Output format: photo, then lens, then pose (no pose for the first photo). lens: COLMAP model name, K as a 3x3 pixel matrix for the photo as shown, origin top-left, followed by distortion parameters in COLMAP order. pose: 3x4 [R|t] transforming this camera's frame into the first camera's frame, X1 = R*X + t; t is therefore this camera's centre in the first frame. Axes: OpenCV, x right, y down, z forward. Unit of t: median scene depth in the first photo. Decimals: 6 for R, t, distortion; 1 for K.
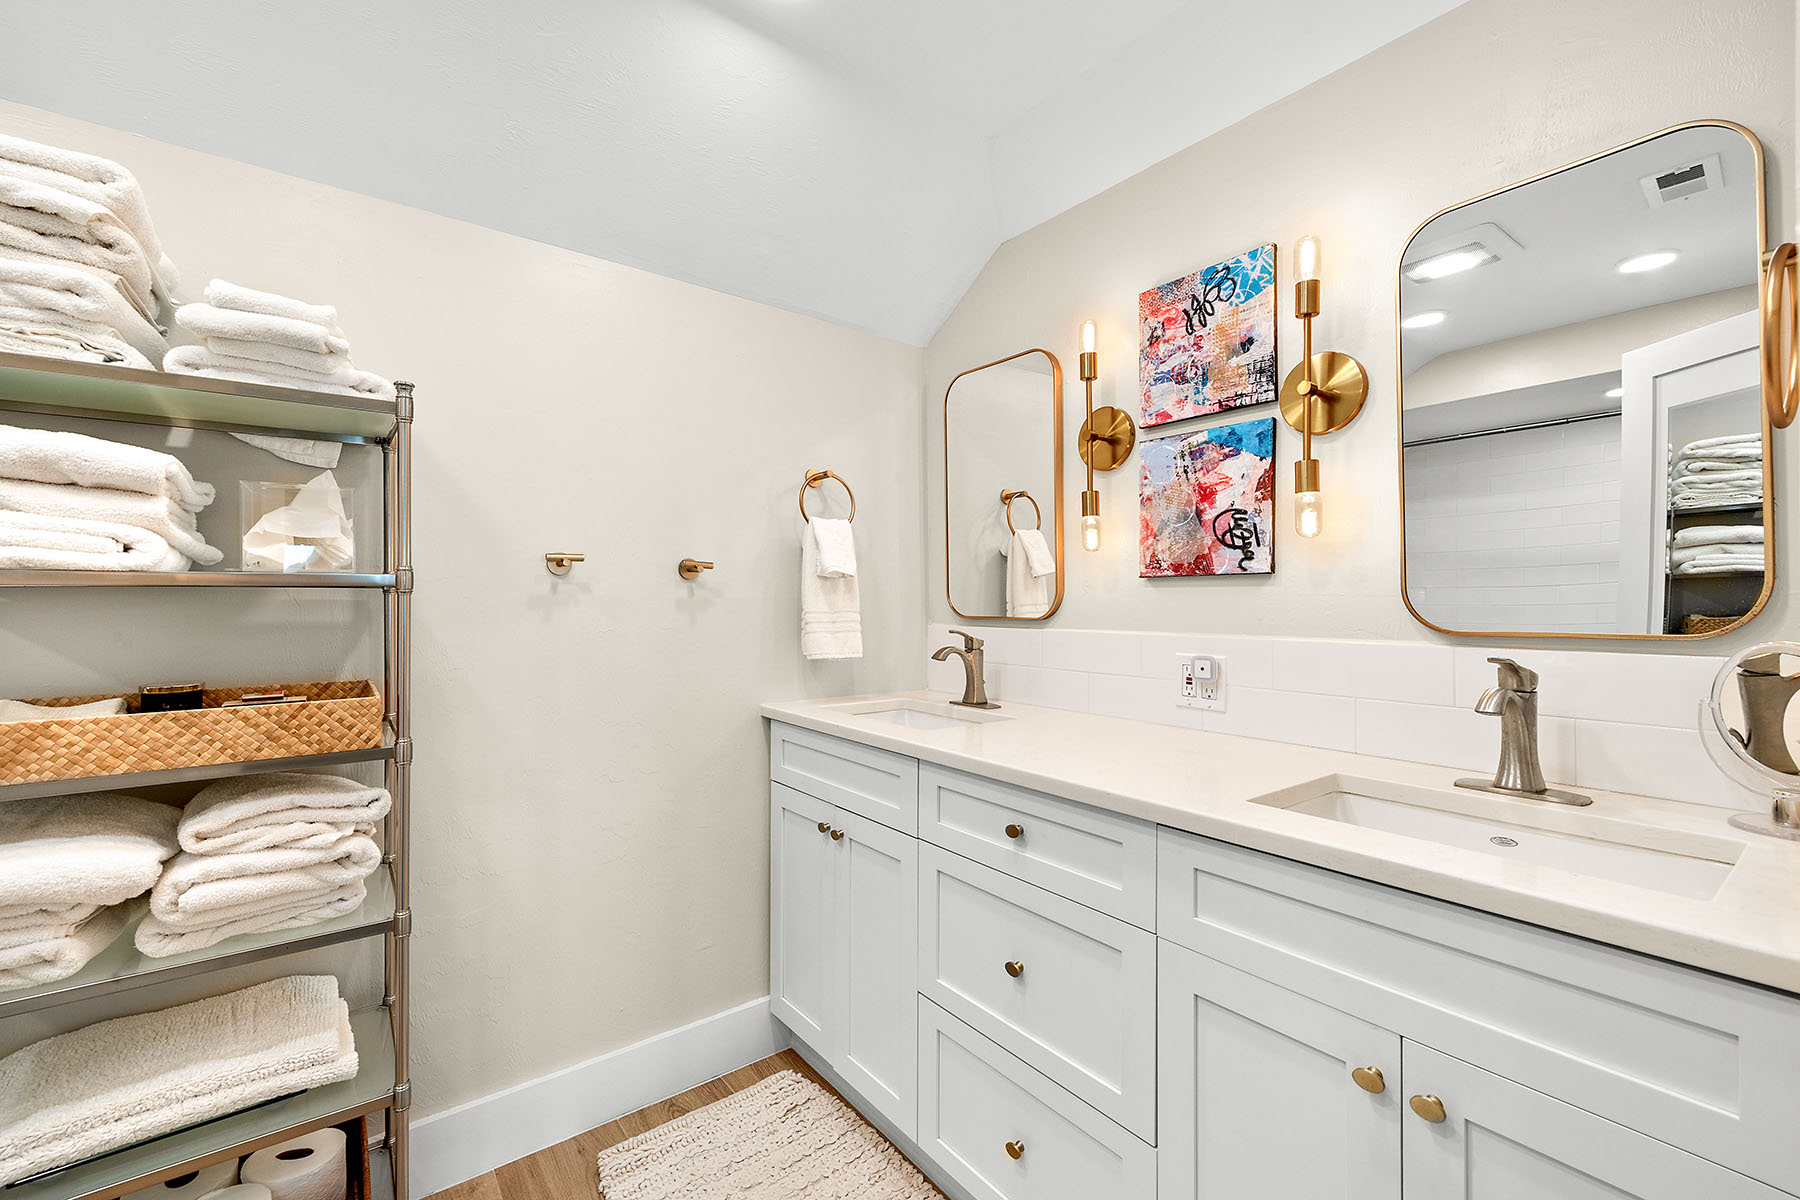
lens RADIAL K [[779.4, 0, 900.4], [0, 779.4, 597.6], [0, 0, 1]] dist [0.009809, -0.000571]
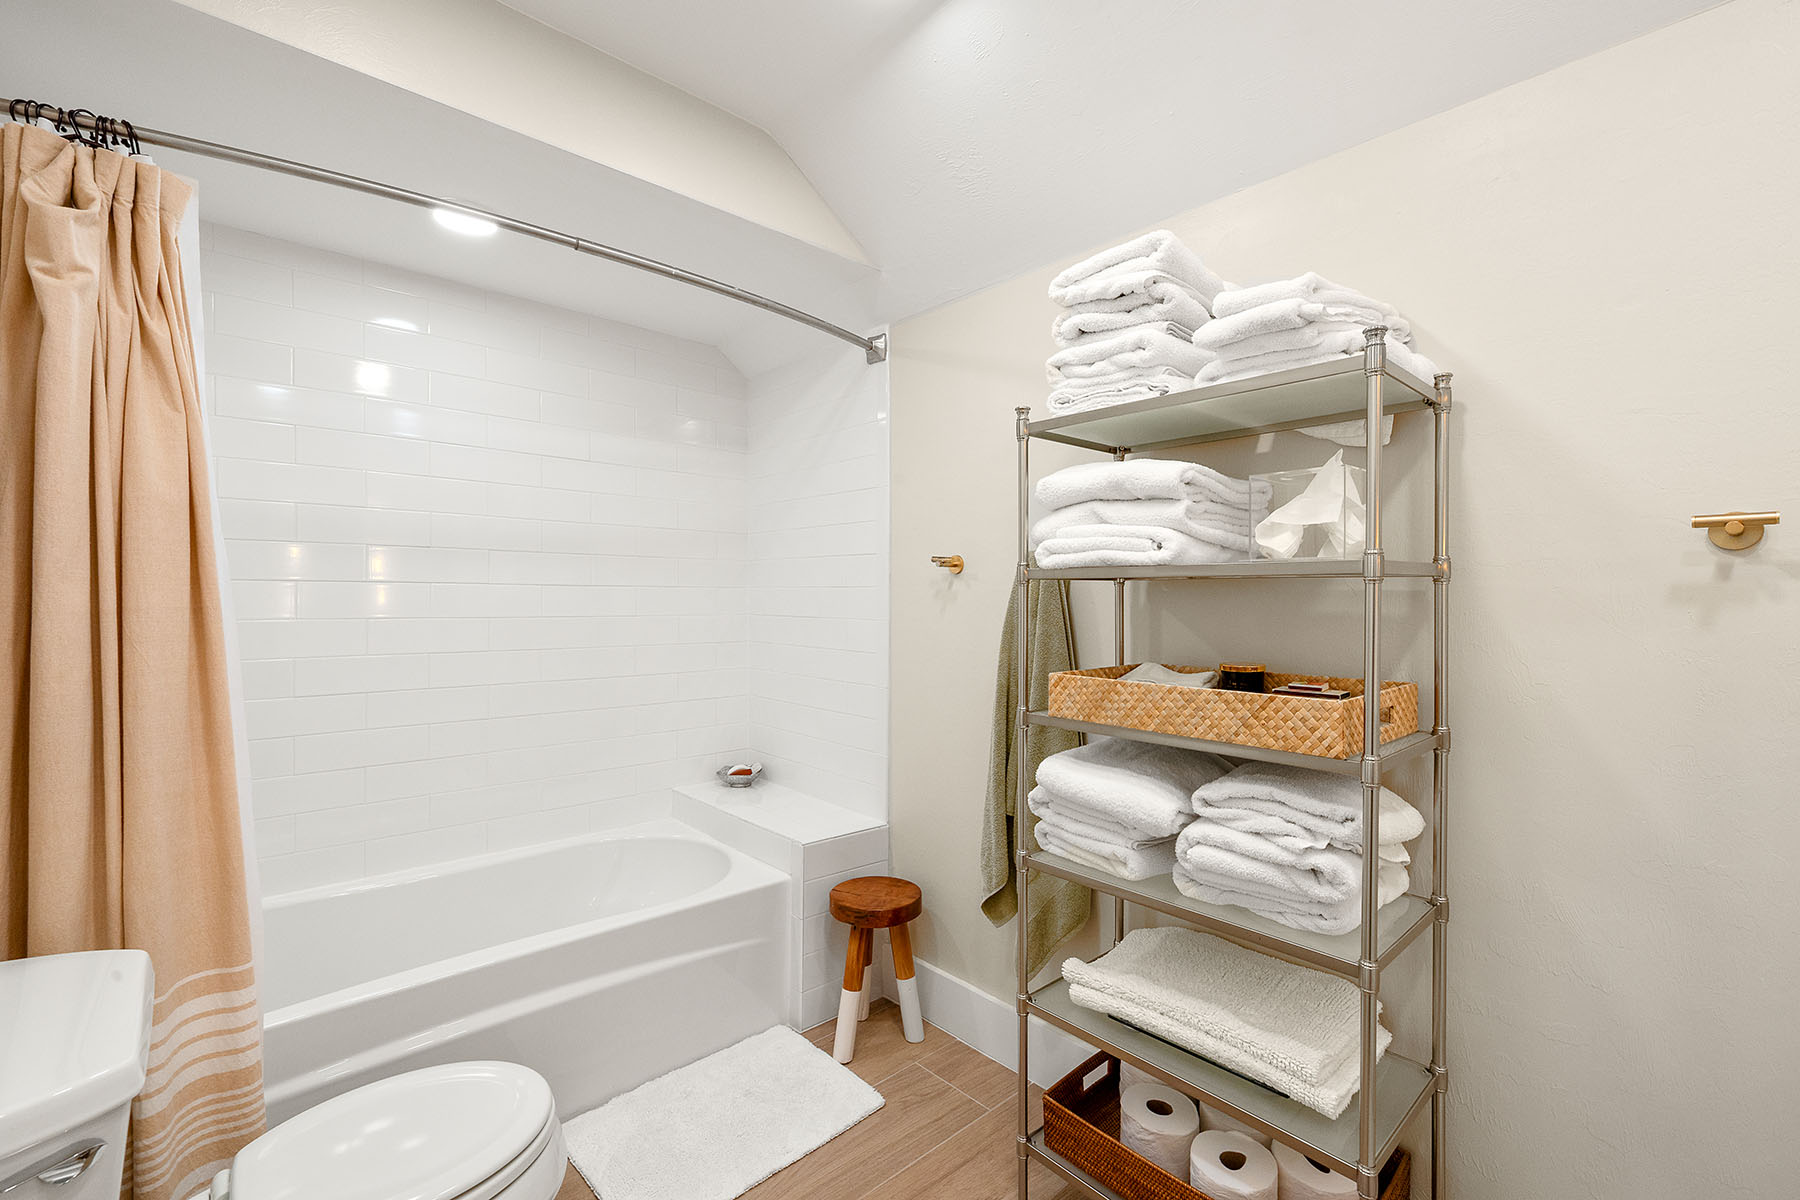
lens RADIAL K [[779.4, 0, 900.4], [0, 779.4, 597.6], [0, 0, 1]] dist [0.009809, -0.000571]
pose [[0.080810, 0.010099, -0.996678, 0.168221], [-0.002328, 0.999948, 0.009944, 0.004578], [0.996727, 0.001517, 0.080829, 0.467230]]
